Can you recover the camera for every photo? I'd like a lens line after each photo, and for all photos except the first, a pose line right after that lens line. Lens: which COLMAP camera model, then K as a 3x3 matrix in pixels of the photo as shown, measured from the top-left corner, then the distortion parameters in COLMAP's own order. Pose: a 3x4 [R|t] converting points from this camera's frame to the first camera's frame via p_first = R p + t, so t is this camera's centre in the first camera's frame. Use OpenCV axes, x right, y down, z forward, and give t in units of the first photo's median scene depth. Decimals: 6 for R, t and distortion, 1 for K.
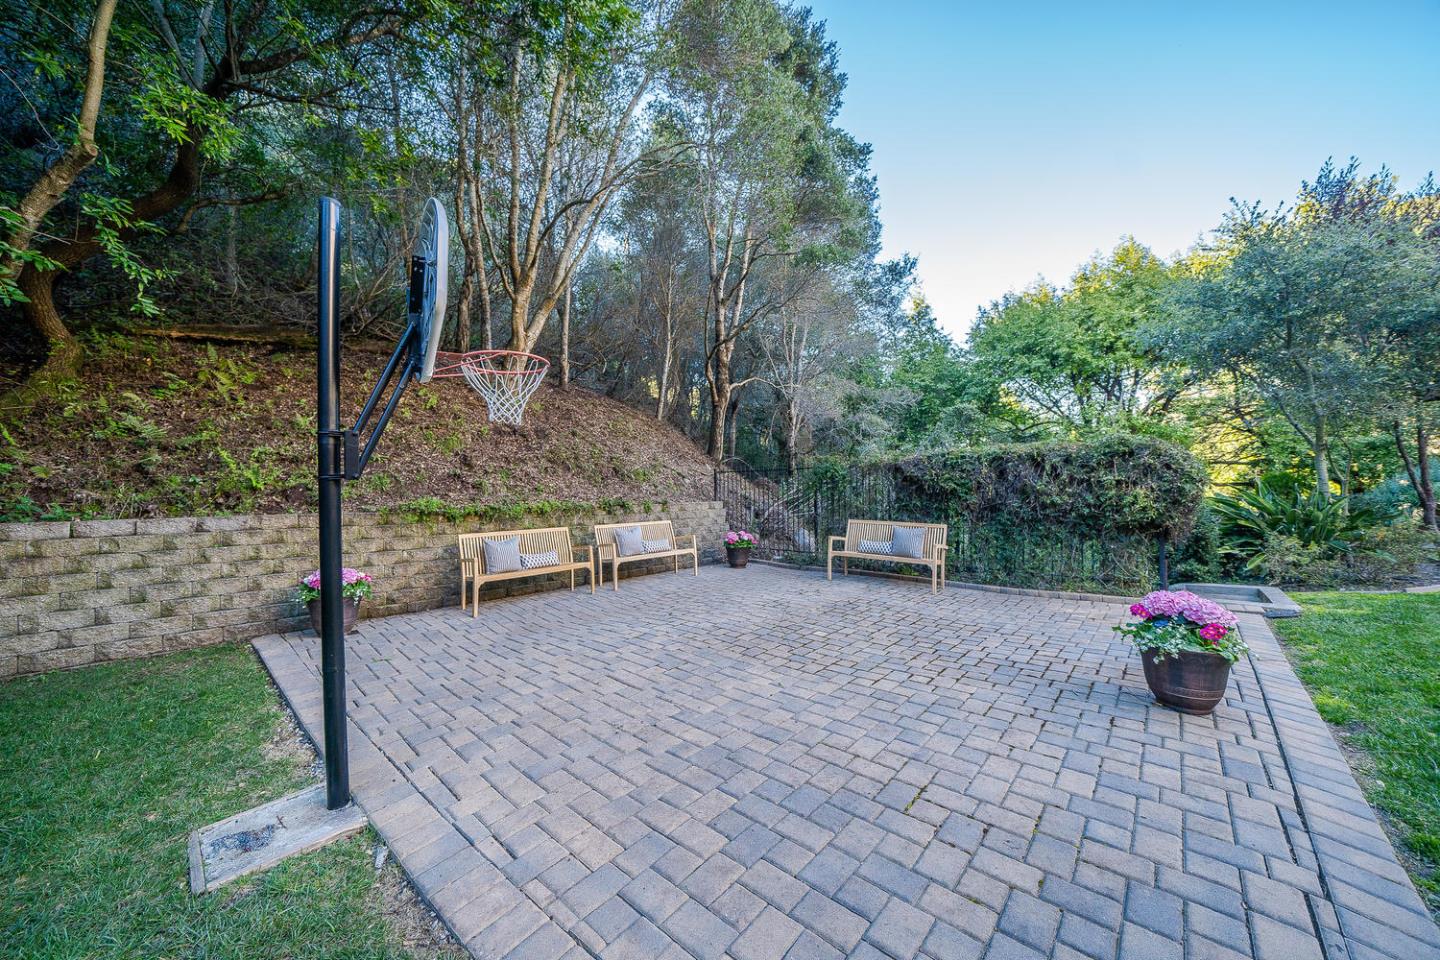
lens RADIAL K [[500.4, 0, 719.2], [0, 500.4, 473.5], [0, 0, 1]] dist [-0.024743, 0.000213]
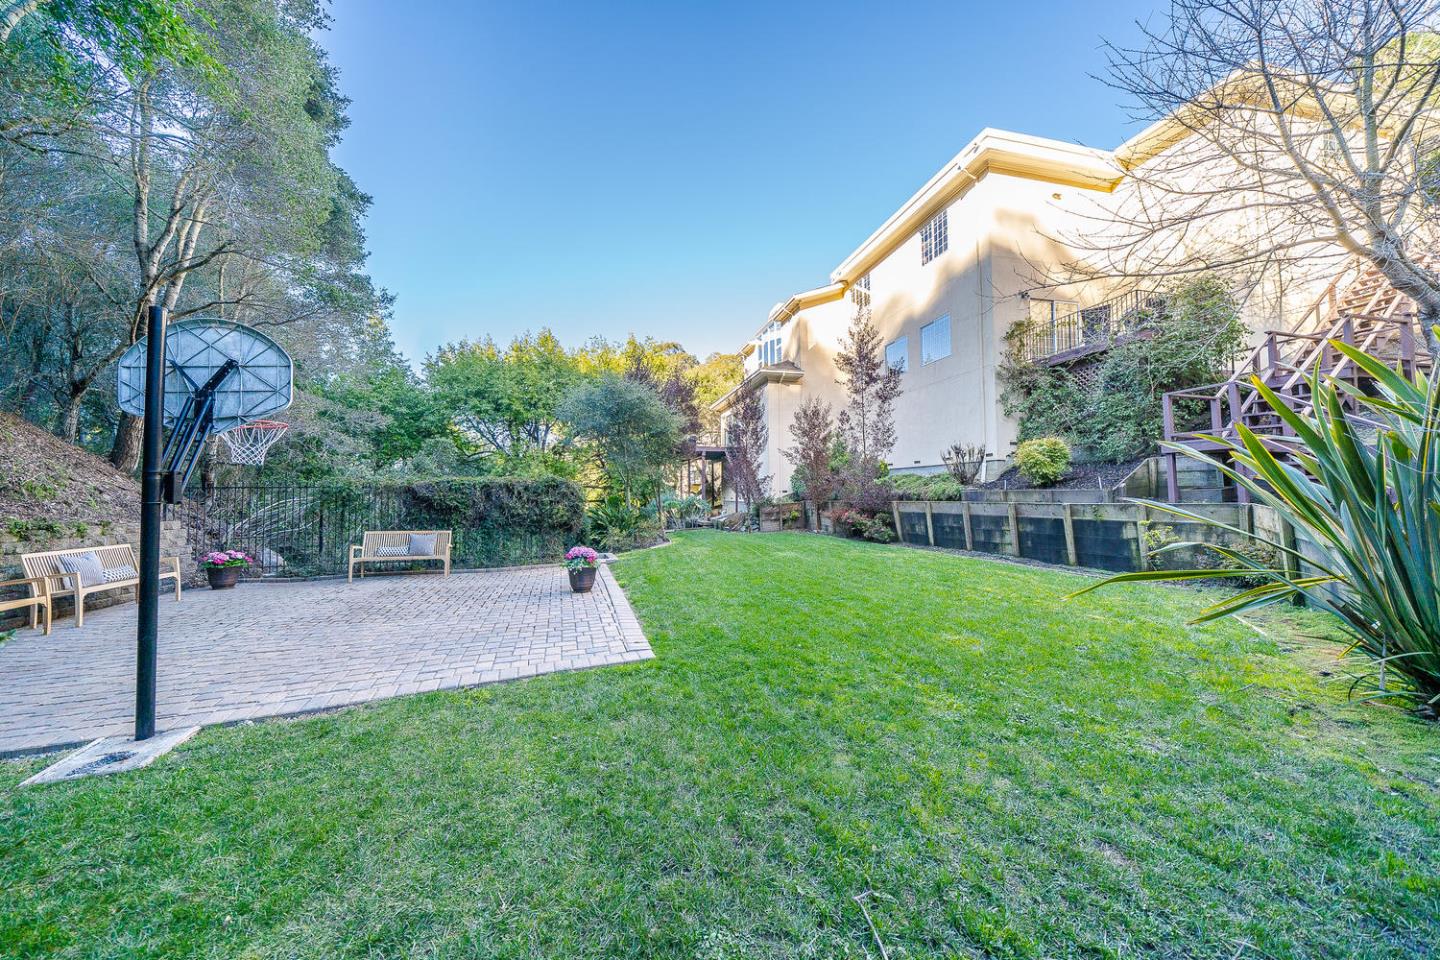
lens RADIAL K [[653.9, 0, 720.0], [0, 653.9, 480.0], [0, 0, 1]] dist [-0.000773, -0.000174]
pose [[0.535330, 0.026114, 0.844239, -0.626856], [-0.022159, 0.999612, -0.016869, -0.024736], [-0.844352, -0.009677, 0.535701, -0.575914]]
